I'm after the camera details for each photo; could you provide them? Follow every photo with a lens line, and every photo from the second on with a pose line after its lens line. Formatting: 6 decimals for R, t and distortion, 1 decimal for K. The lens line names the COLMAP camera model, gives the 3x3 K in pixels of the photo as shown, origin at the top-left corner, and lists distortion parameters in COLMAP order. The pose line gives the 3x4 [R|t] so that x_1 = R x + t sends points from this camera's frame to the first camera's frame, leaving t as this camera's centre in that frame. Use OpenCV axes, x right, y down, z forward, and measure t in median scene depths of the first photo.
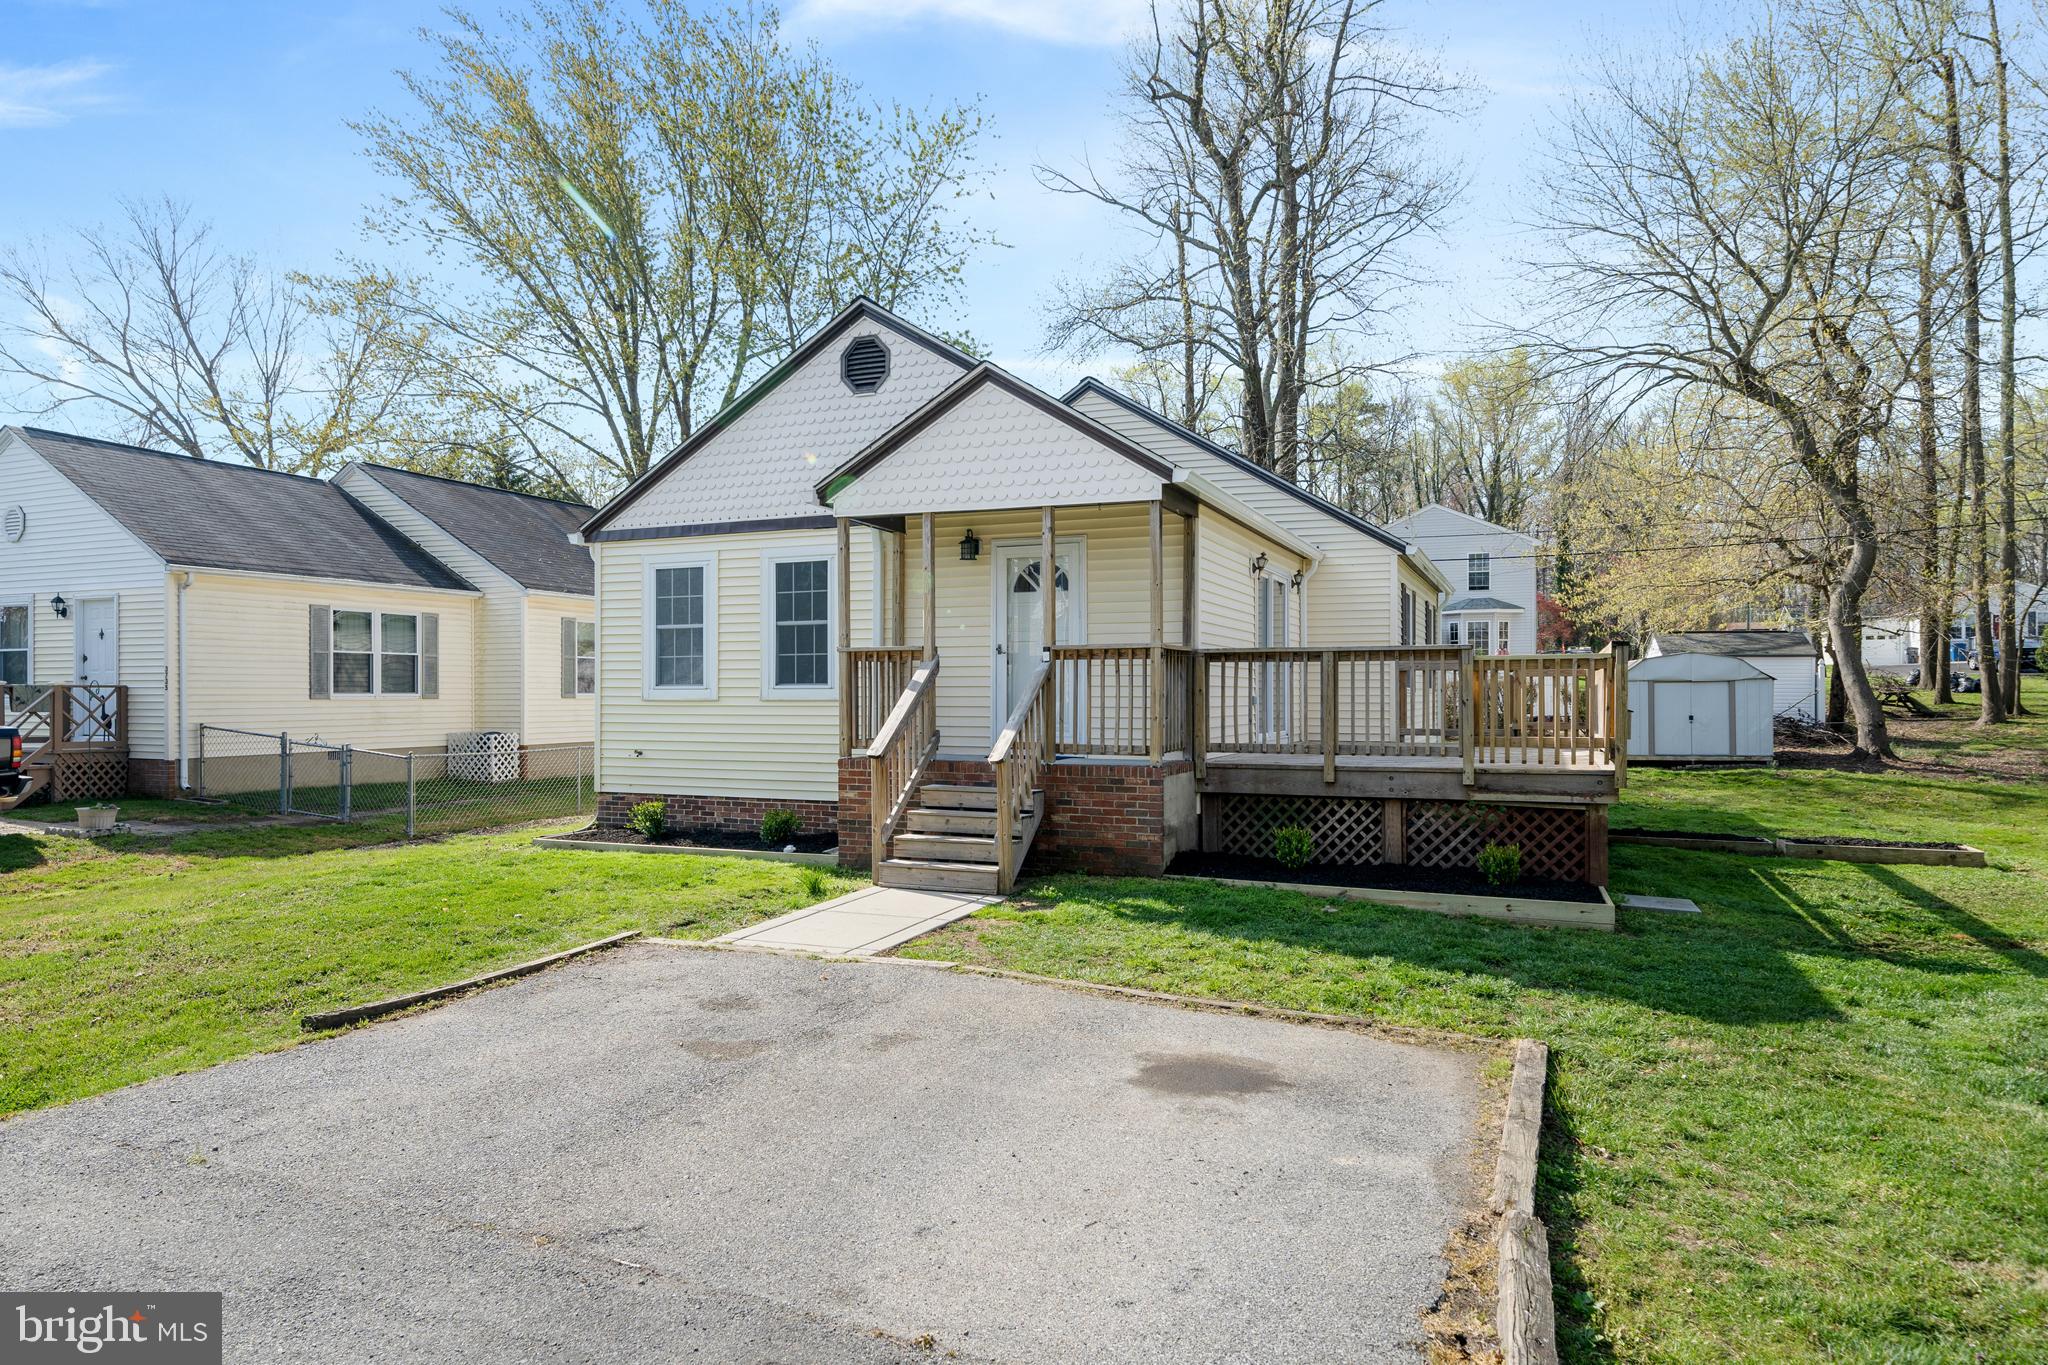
lens RADIAL K [[1199.2, 0, 985.2], [0, 1199.2, 697.3], [0, 0, 1]] dist [-0.002613, 0.006419]
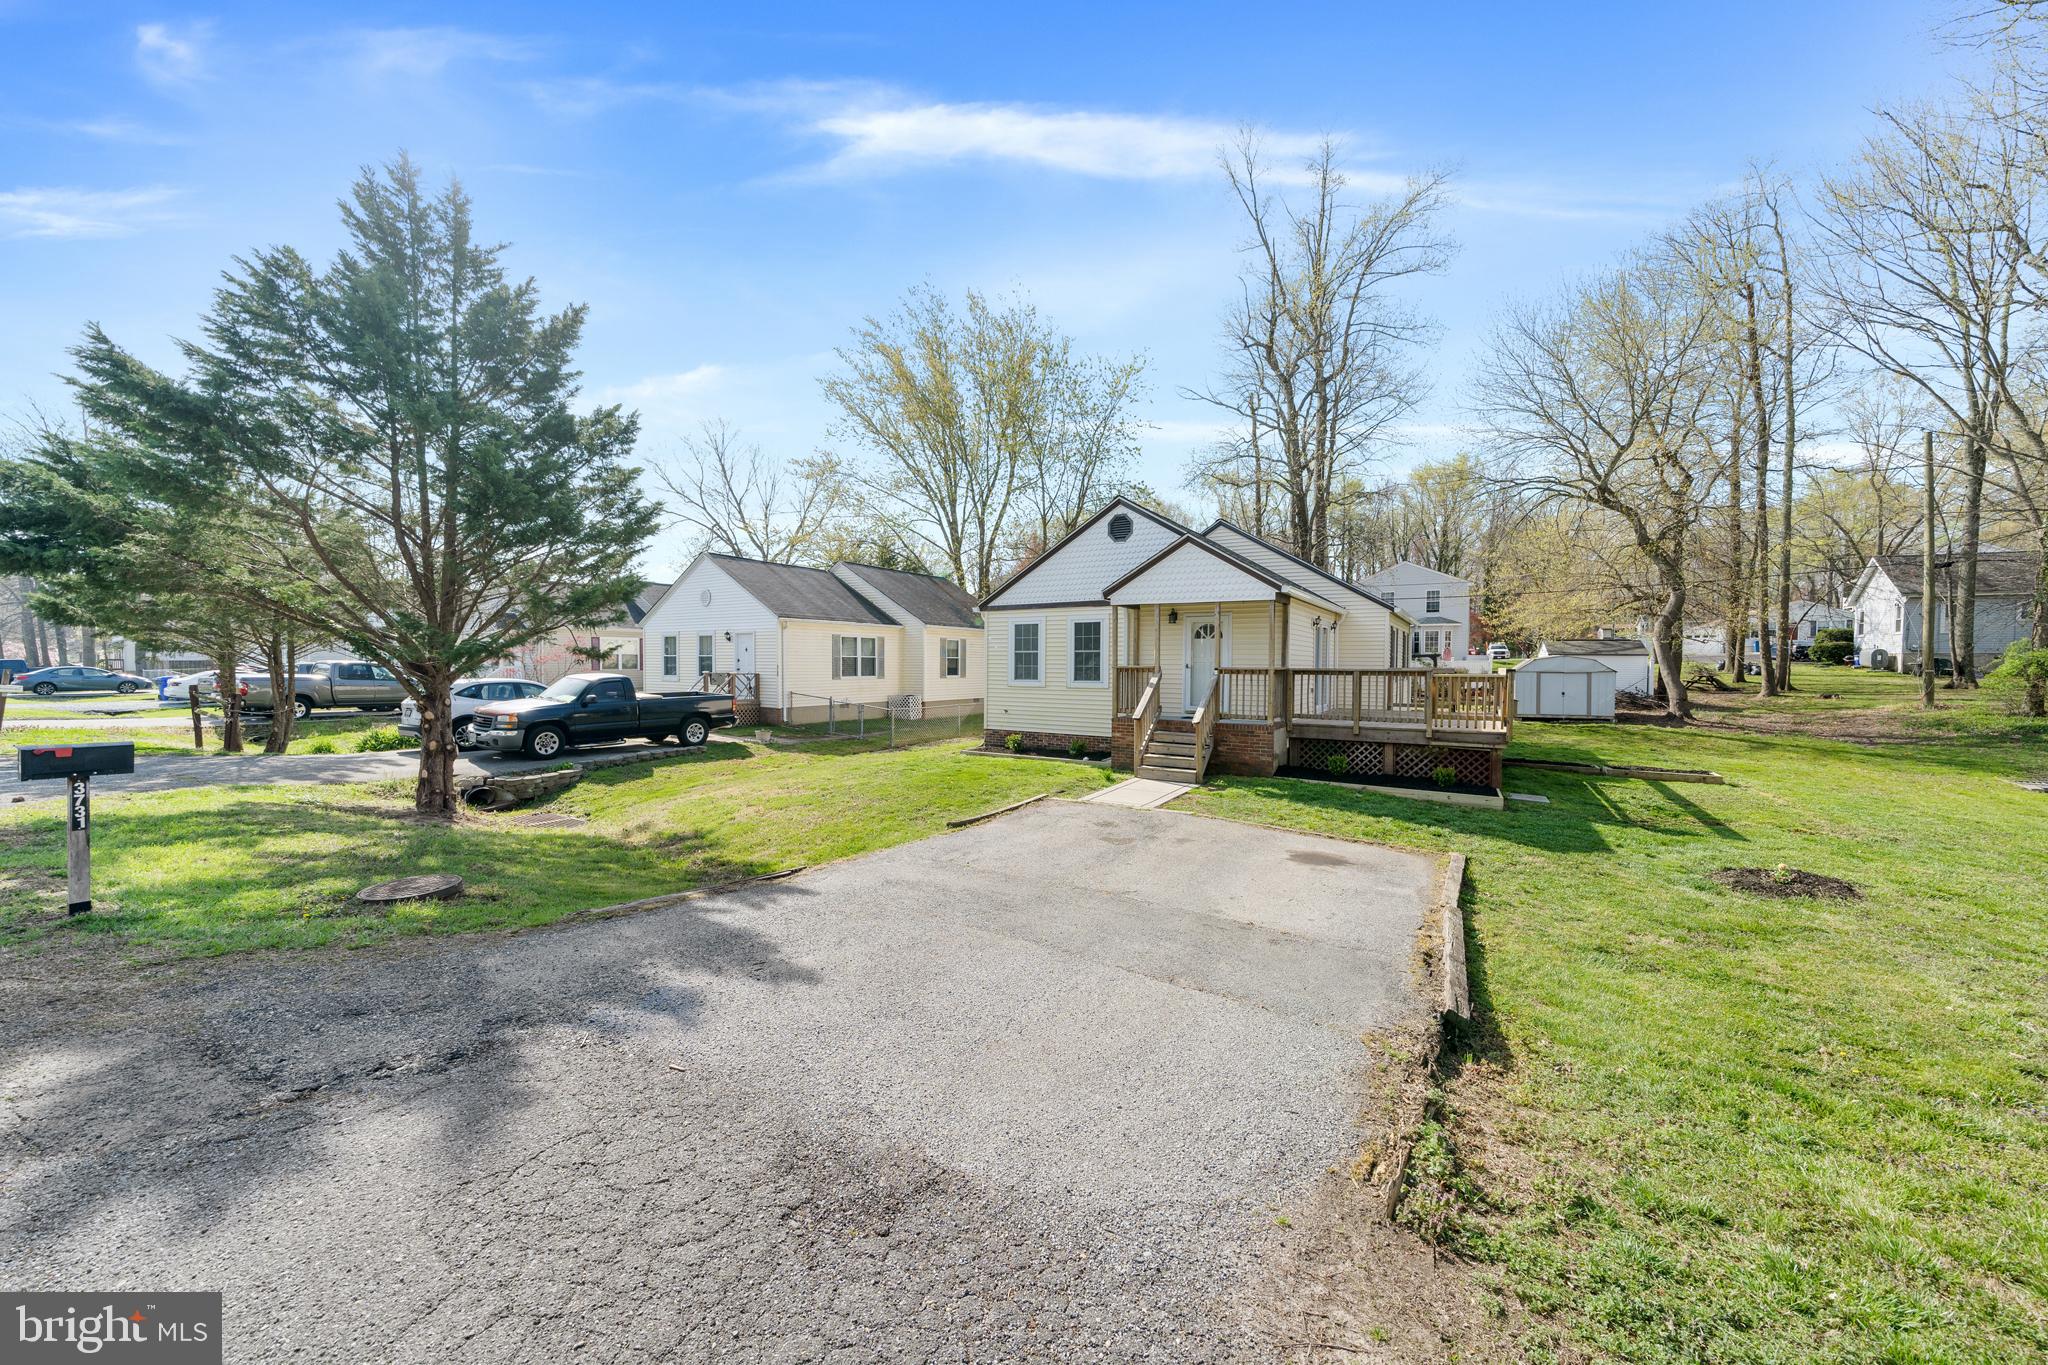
lens RADIAL K [[686.5, 0, 1014.6], [0, 686.5, 685.0], [0, 0, 1]] dist [-0.005467, -0.000429]
pose [[0.988064, 0.009983, -0.153718, -0.089688], [-0.005918, 0.999621, 0.026882, -0.033085], [0.153929, -0.025652, 0.987749, -0.201462]]
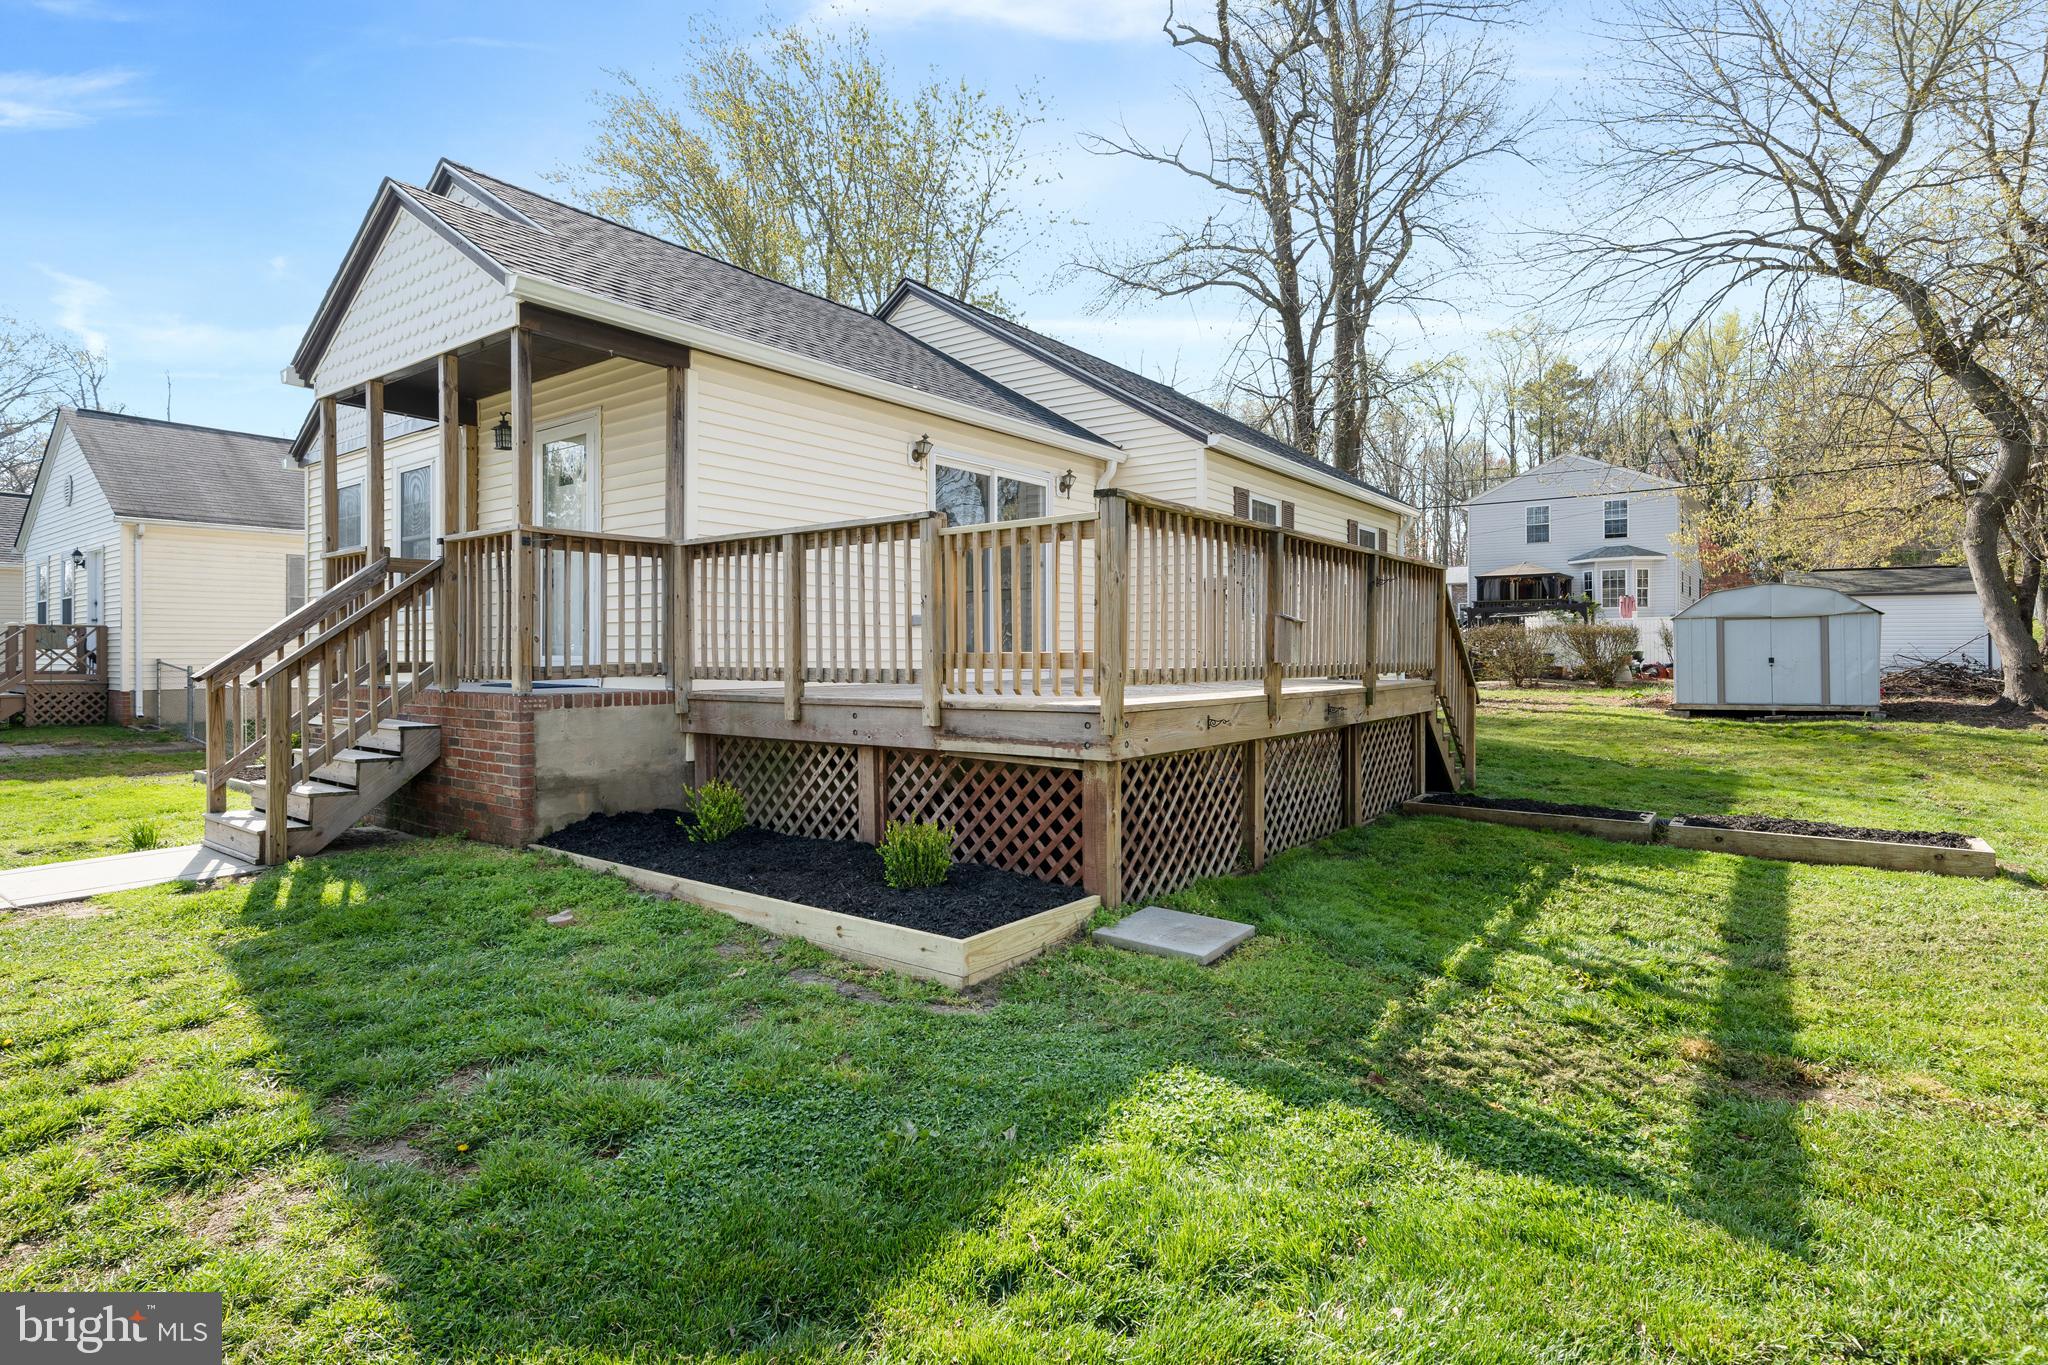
lens RADIAL K [[995.1, 0, 998.5], [0, 995.1, 650.7], [0, 0, 1]] dist [0.002117, 0.000586]
pose [[0.972883, -0.002264, -0.231287, 0.424382], [0.000959, 0.999983, -0.005754, 0.026173], [0.231296, 0.005376, 0.972869, 0.359527]]
